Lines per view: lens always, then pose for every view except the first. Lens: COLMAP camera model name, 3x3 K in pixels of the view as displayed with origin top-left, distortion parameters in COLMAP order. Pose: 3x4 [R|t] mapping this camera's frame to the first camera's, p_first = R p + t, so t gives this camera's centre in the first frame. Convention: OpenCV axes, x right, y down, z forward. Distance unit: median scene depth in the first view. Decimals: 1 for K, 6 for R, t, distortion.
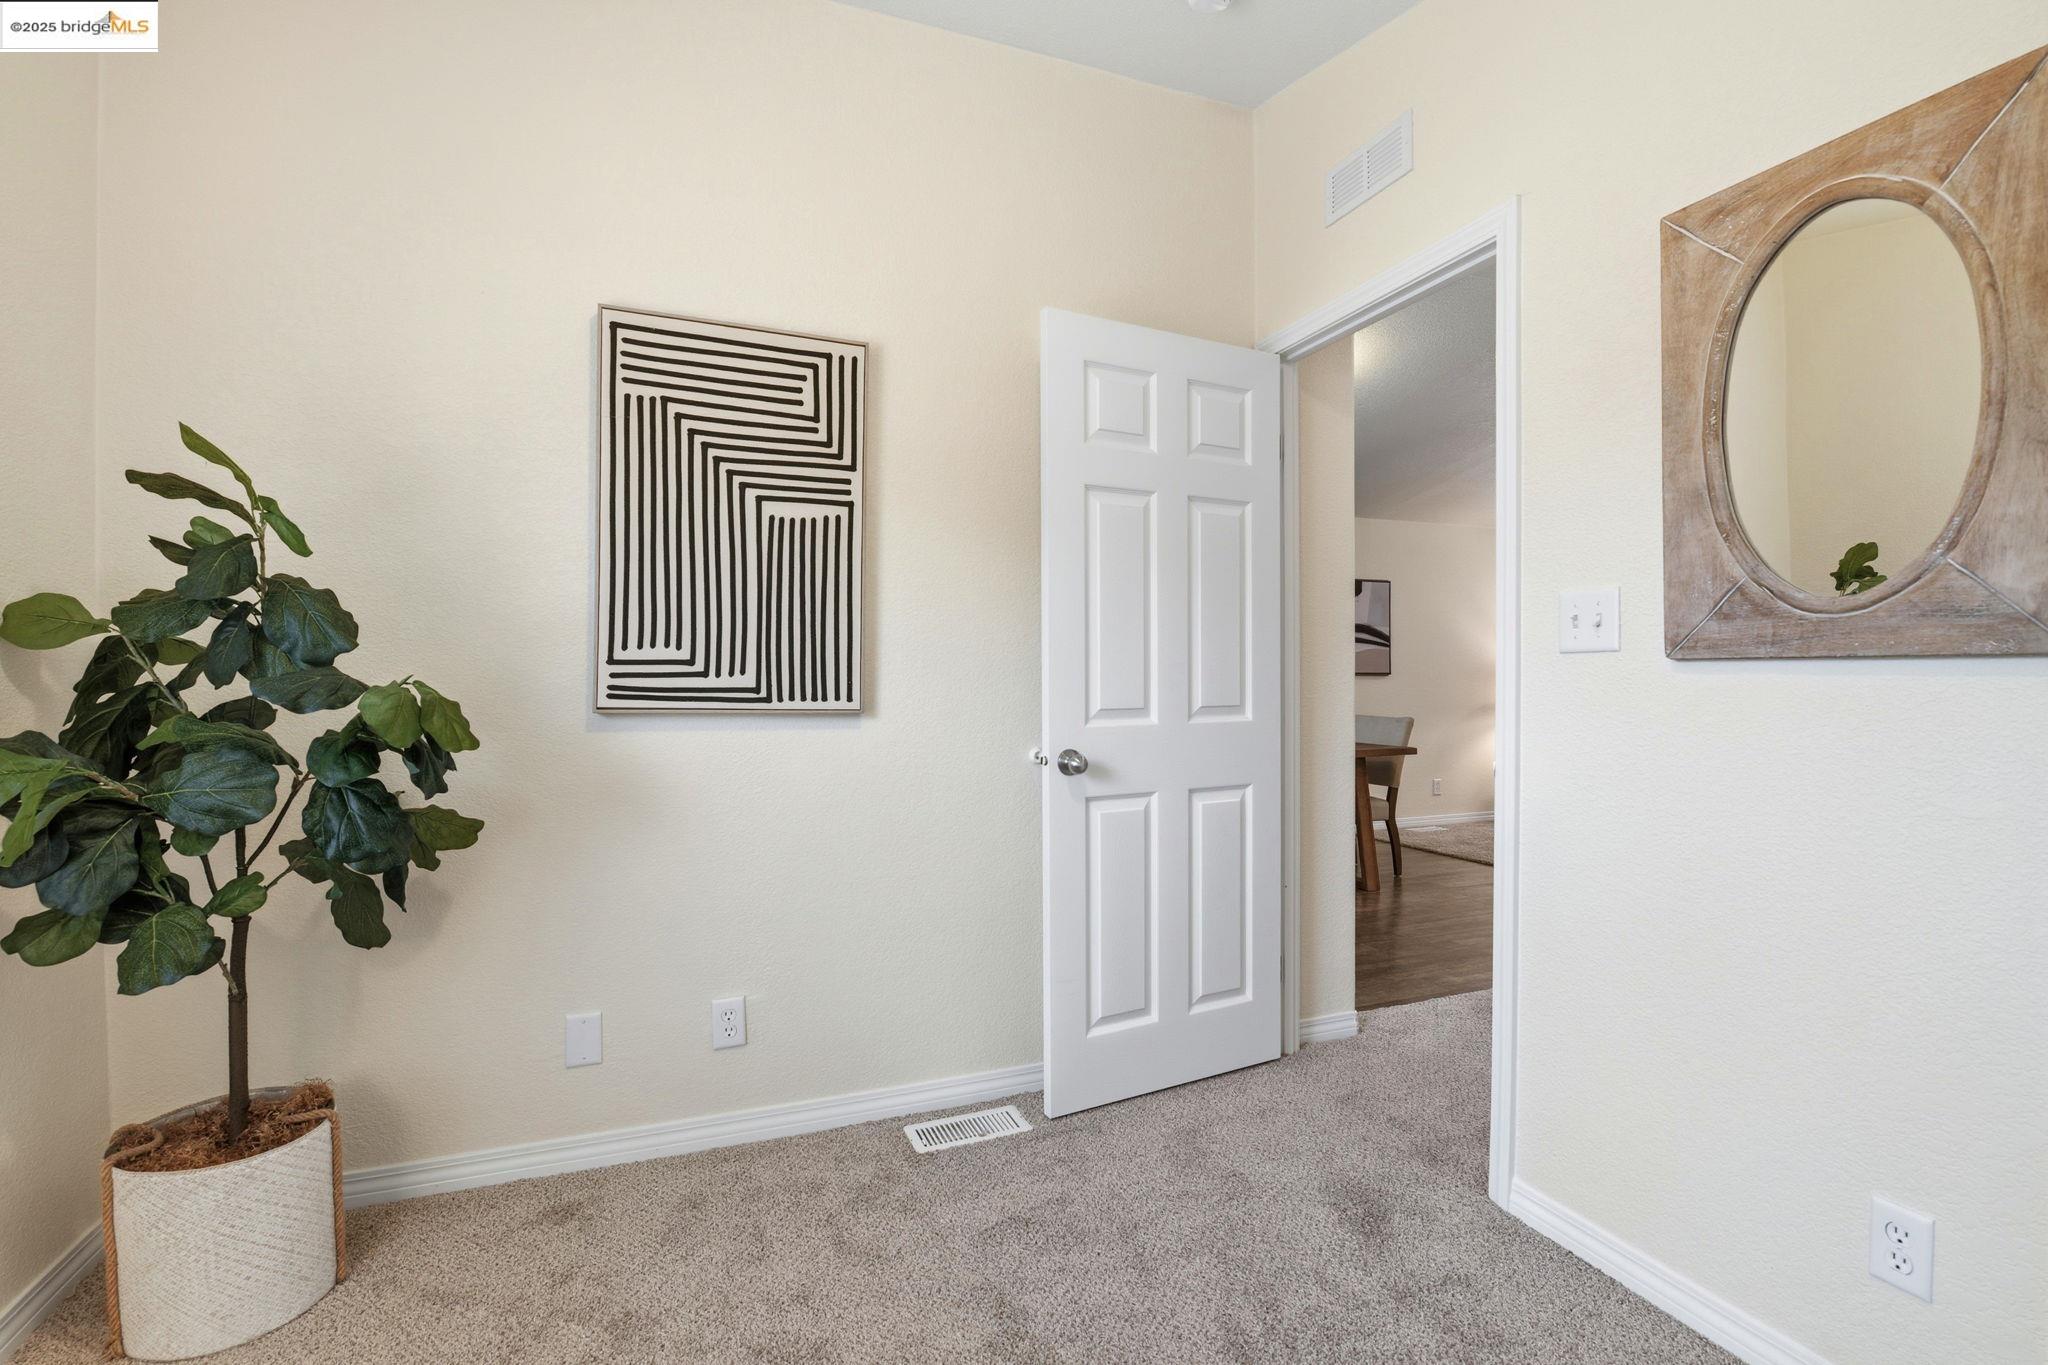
lens RADIAL K [[893.9, 0, 1018.3], [0, 893.9, 683.8], [0, 0, 1]] dist [-0.001930, -0.007542]
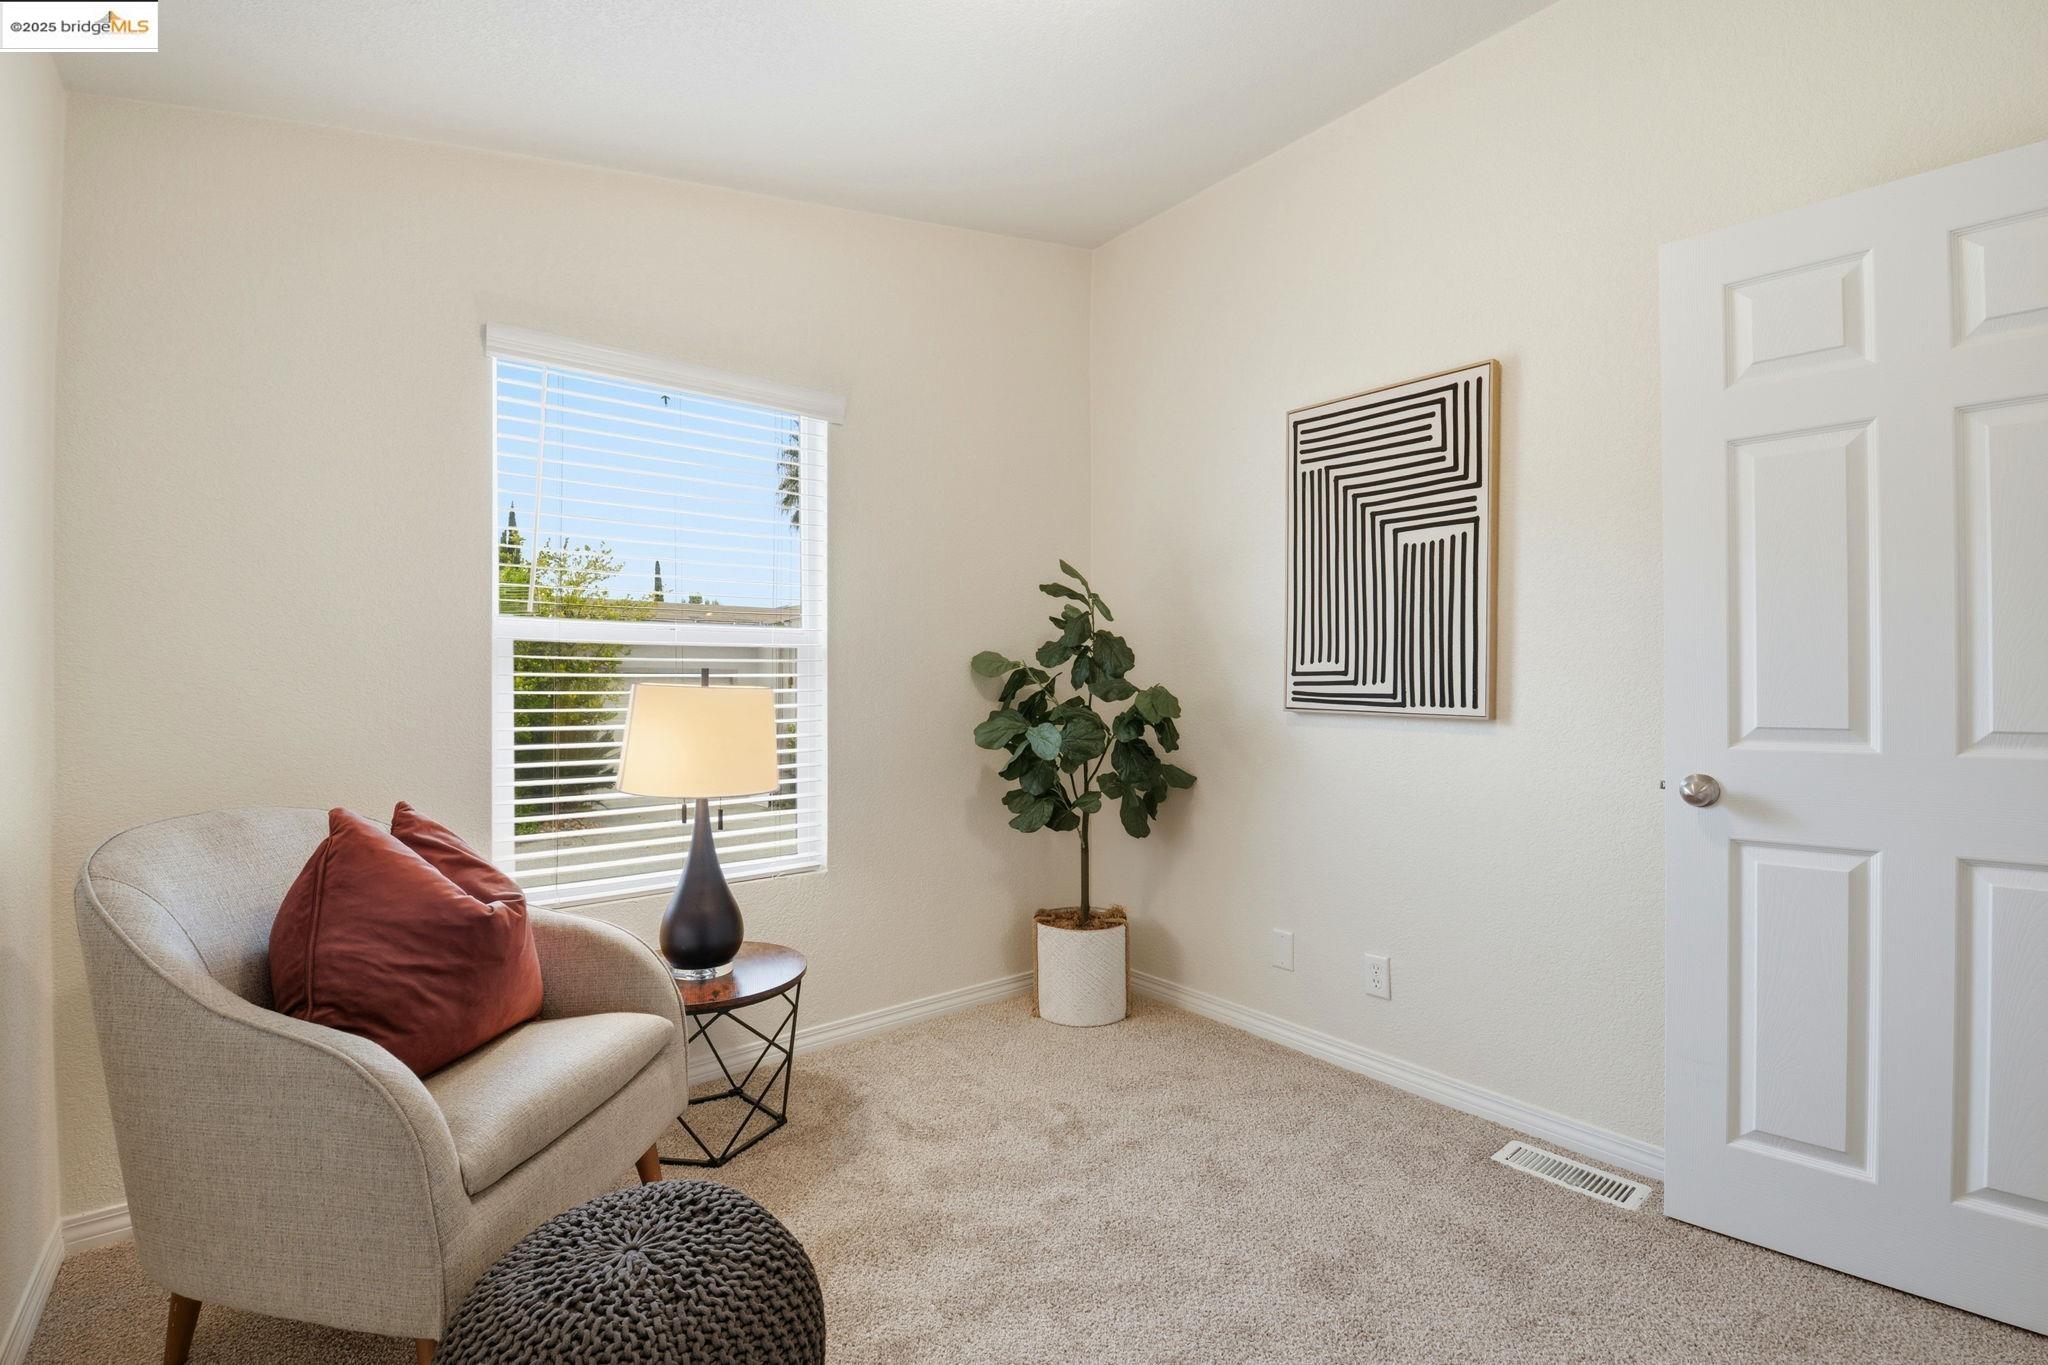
lens RADIAL K [[893.9, 0, 1029.7], [0, 893.9, 683.6], [0, 0, 1]] dist [-0.001930, -0.007542]
pose [[0.324029, -0.000882, -0.946047, 0.663762], [-0.006511, 0.999974, -0.003163, -0.002515], [0.946025, 0.007185, 0.324015, 0.178057]]
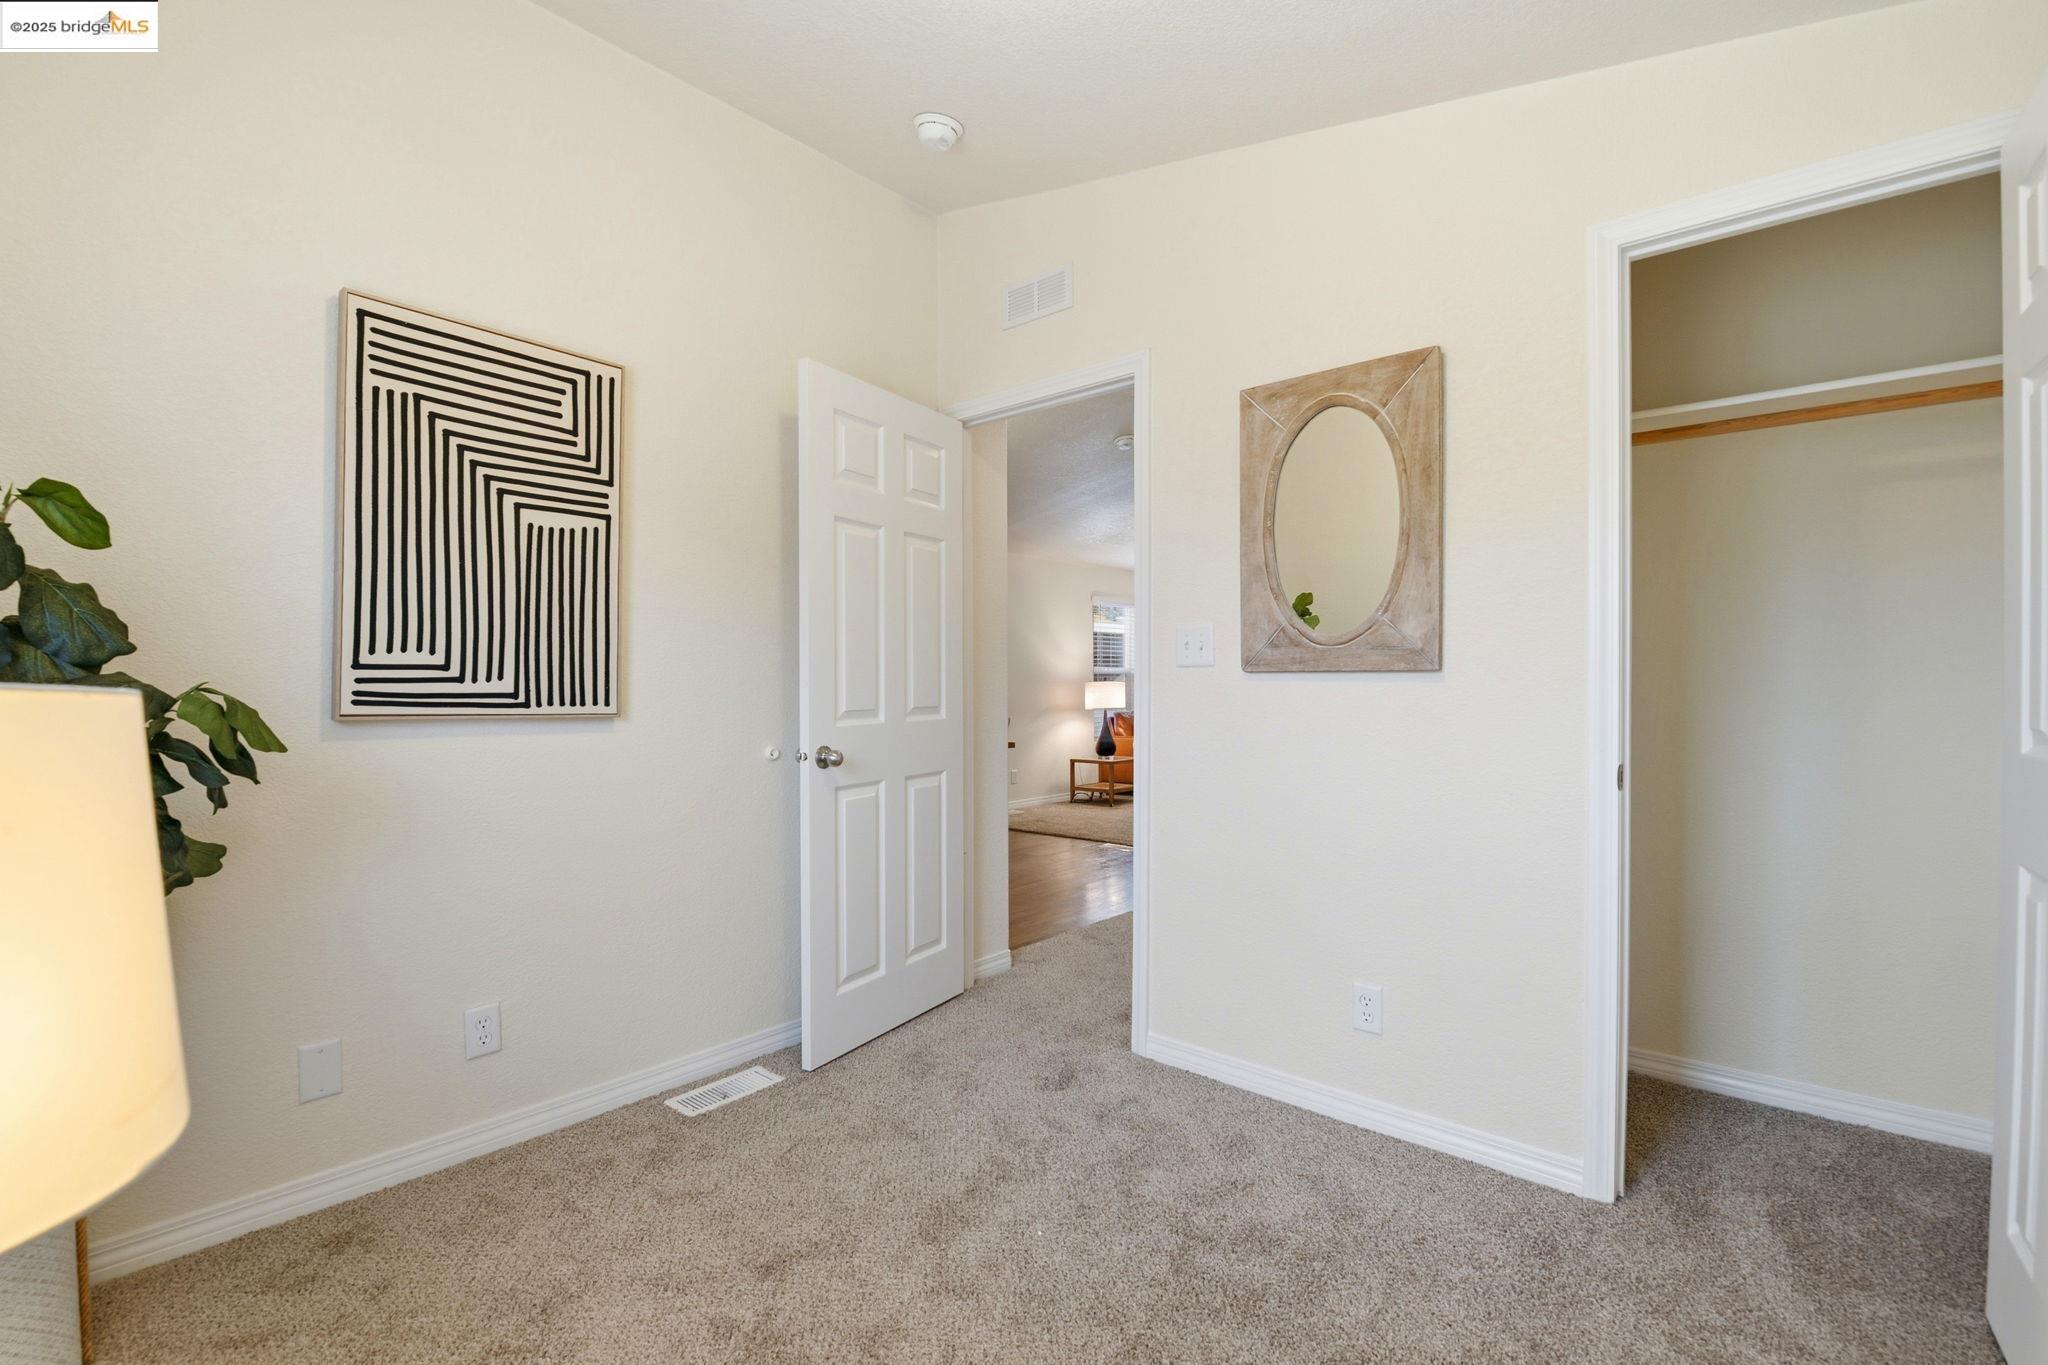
lens RADIAL K [[893.9, 0, 1009.3], [0, 893.9, 688.6], [0, 0, 1]] dist [-0.001930, -0.007542]
pose [[0.888697, -0.001770, 0.458491, -0.262924], [0.002420, 0.999997, -0.000831, 0.001422], [-0.458488, 0.001848, 0.888699, -0.152709]]
